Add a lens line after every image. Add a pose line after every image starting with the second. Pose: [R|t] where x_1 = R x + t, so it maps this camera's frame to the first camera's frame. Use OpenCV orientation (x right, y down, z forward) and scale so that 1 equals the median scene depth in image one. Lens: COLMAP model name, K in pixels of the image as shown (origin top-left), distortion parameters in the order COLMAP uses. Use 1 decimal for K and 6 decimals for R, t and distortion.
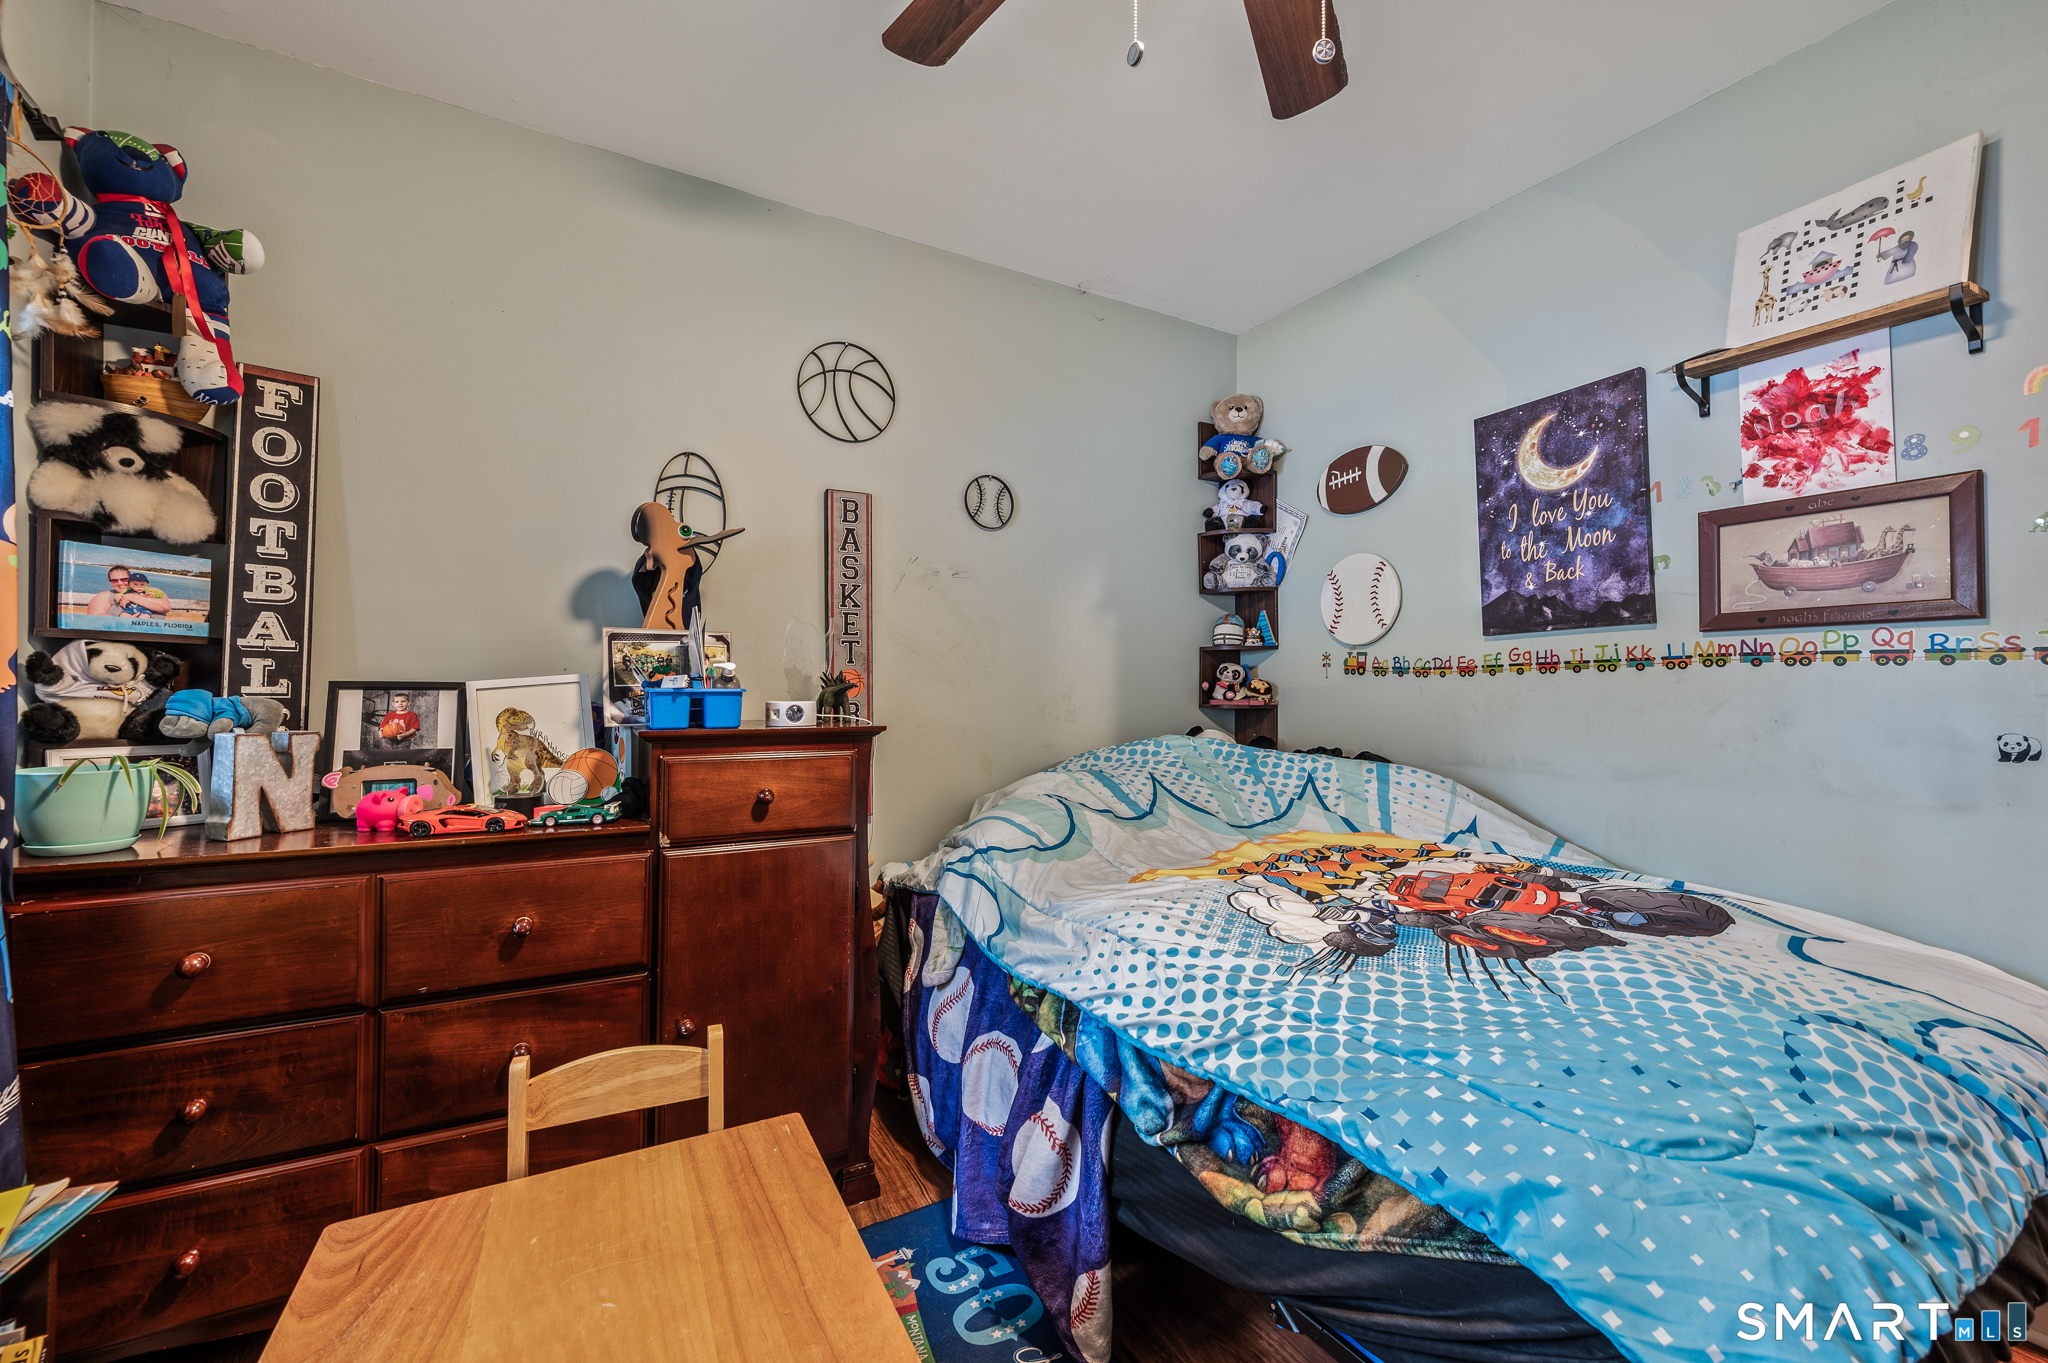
lens RADIAL K [[825.7, 0, 1027.0], [0, 825.7, 676.7], [0, 0, 1]] dist [-0.000679, -0.000016]
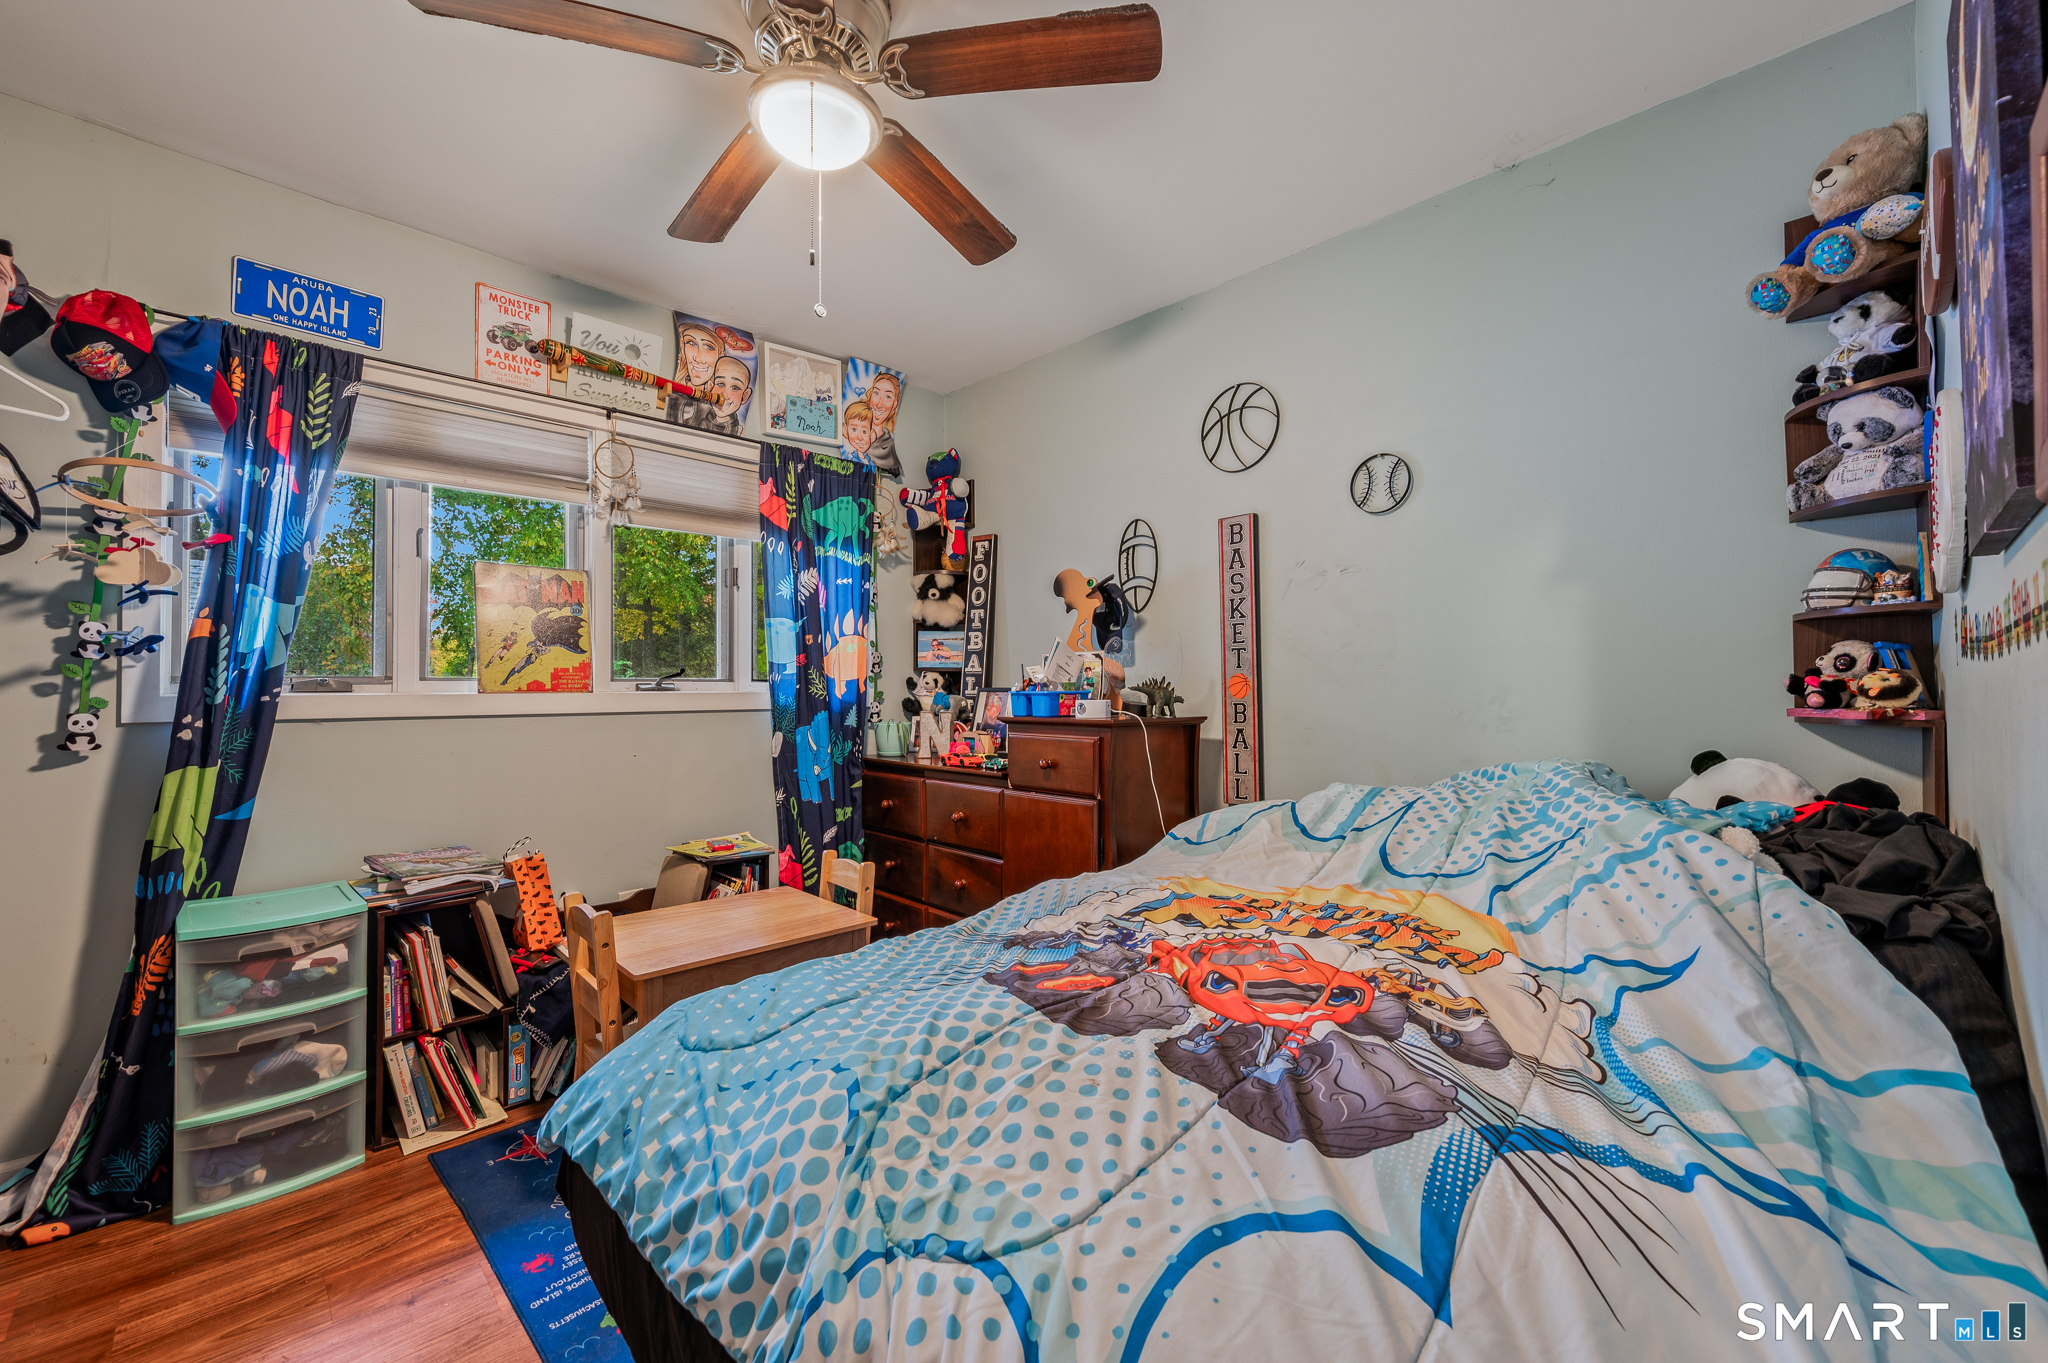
lens RADIAL K [[825.7, 0, 1019.0], [0, 825.7, 678.8], [0, 0, 1]] dist [-0.000679, -0.000016]
pose [[0.246292, -0.020071, -0.968988, 1.088749], [0.012577, 0.999768, -0.017512, 0.019185], [0.969114, -0.007874, 0.246488, 0.587644]]
